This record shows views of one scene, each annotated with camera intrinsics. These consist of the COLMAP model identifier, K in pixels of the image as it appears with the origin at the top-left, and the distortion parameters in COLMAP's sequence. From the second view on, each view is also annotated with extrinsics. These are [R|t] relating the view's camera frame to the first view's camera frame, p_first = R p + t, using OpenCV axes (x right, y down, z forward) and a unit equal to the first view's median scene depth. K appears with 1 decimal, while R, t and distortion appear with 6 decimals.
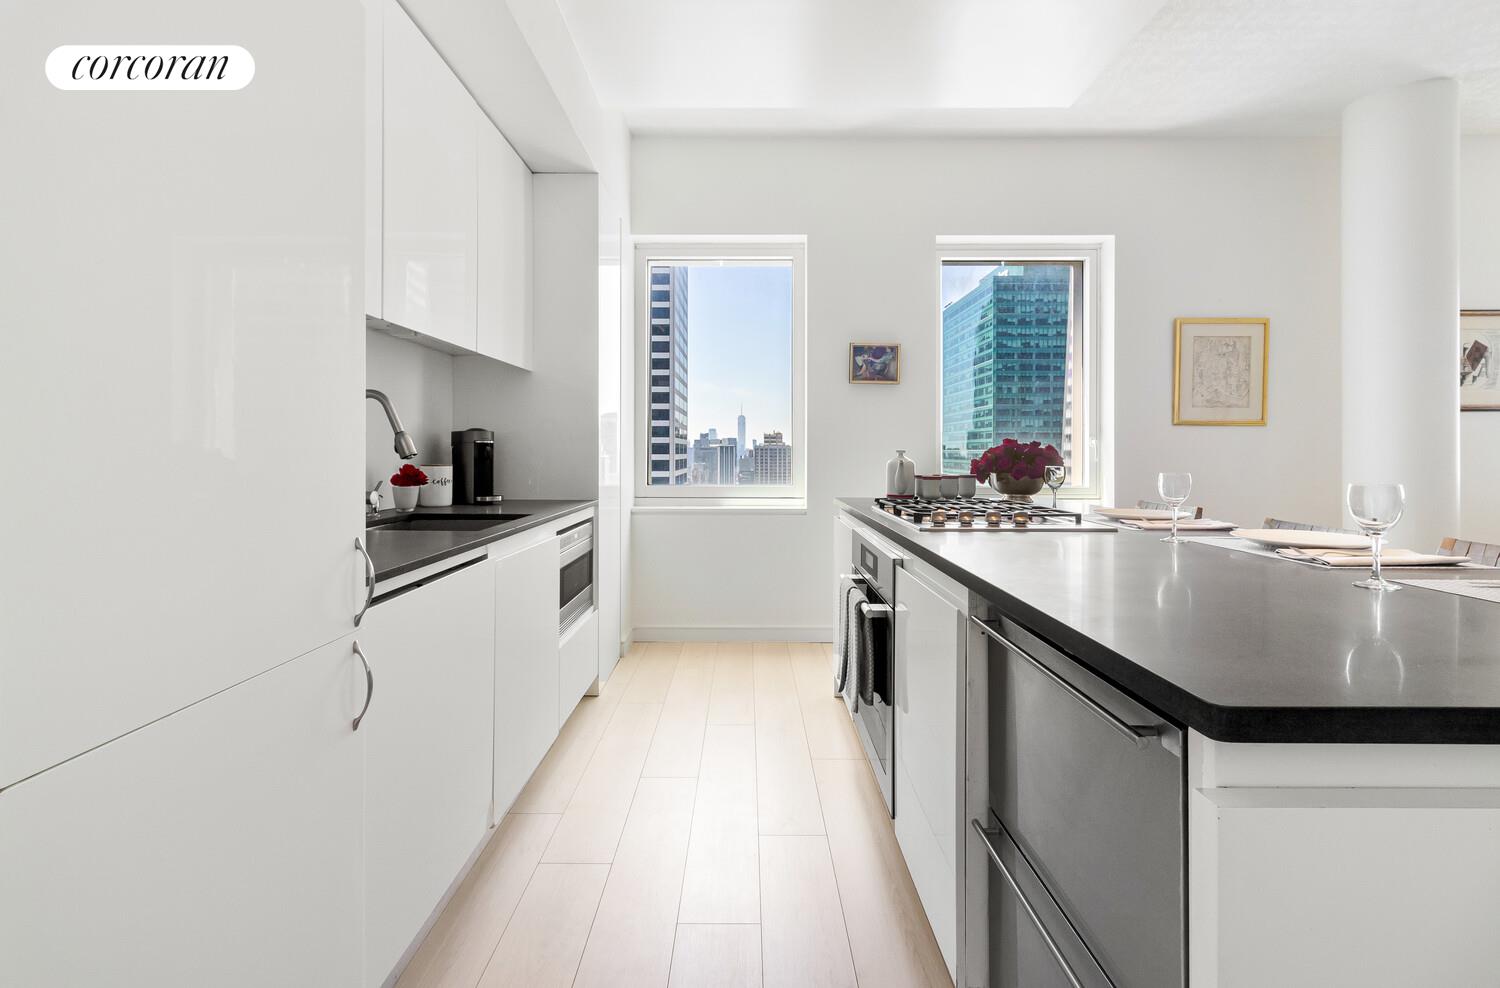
lens RADIAL K [[682.4, 0, 749.3], [0, 682.4, 461.5], [0, 0, 1]] dist [-0.002692, -0.000183]
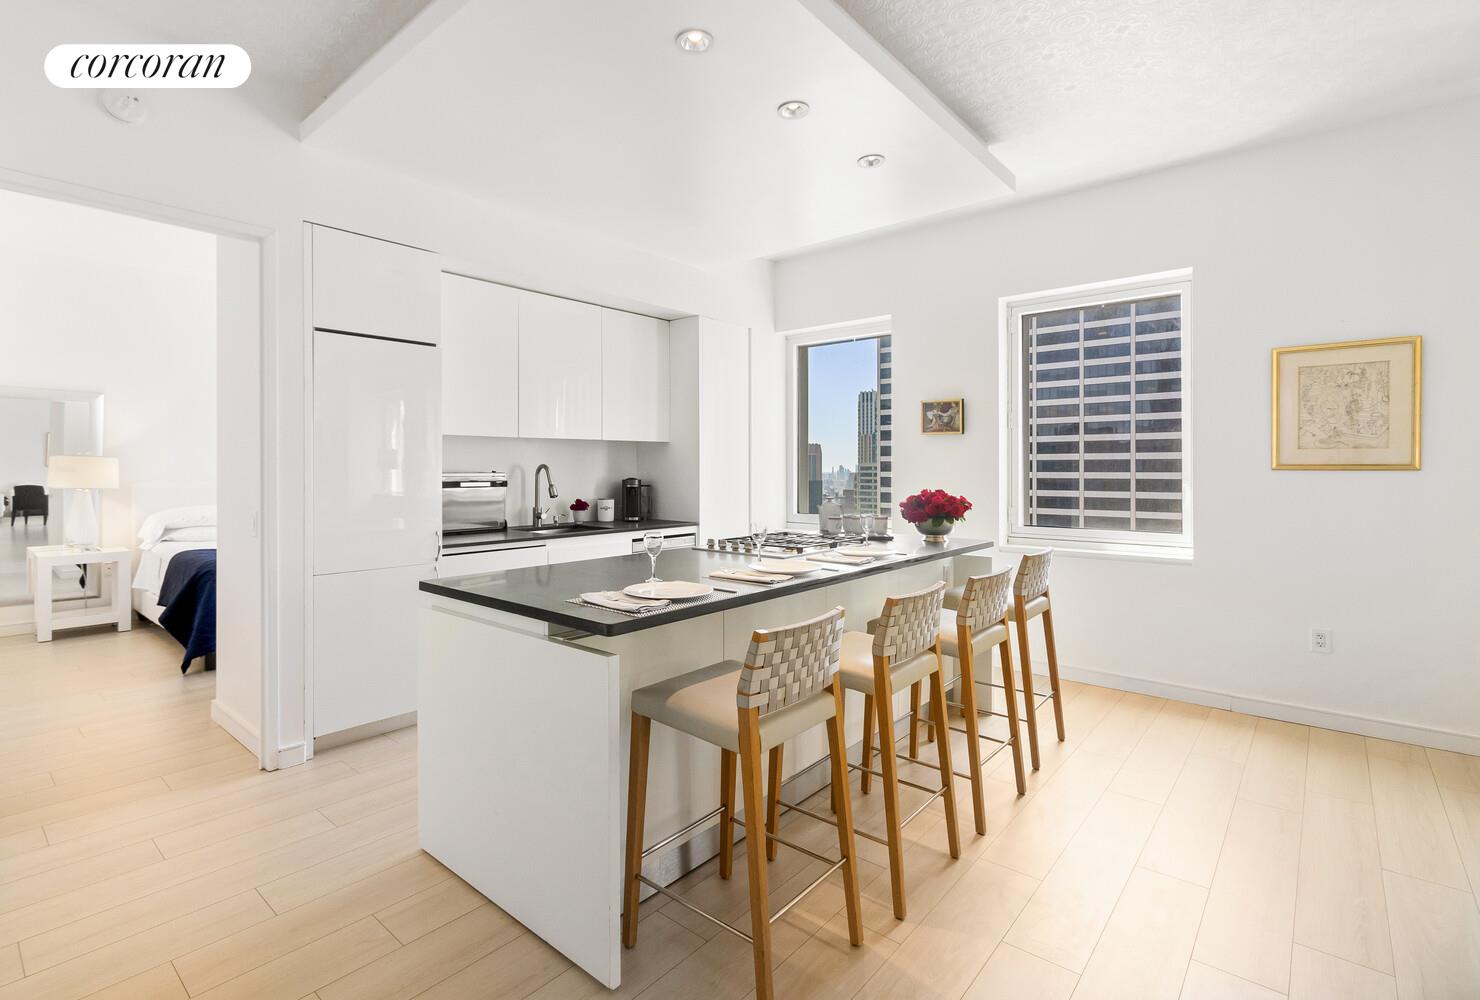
lens RADIAL K [[709.8, 0, 743.4], [0, 709.8, 472.7], [0, 0, 1]] dist [0.001513, 0.000303]
pose [[0.764045, 0.004570, -0.645147, 0.694989], [-0.006772, 0.999977, -0.000937, -0.043853], [0.645127, 0.005085, 0.764058, -0.146592]]
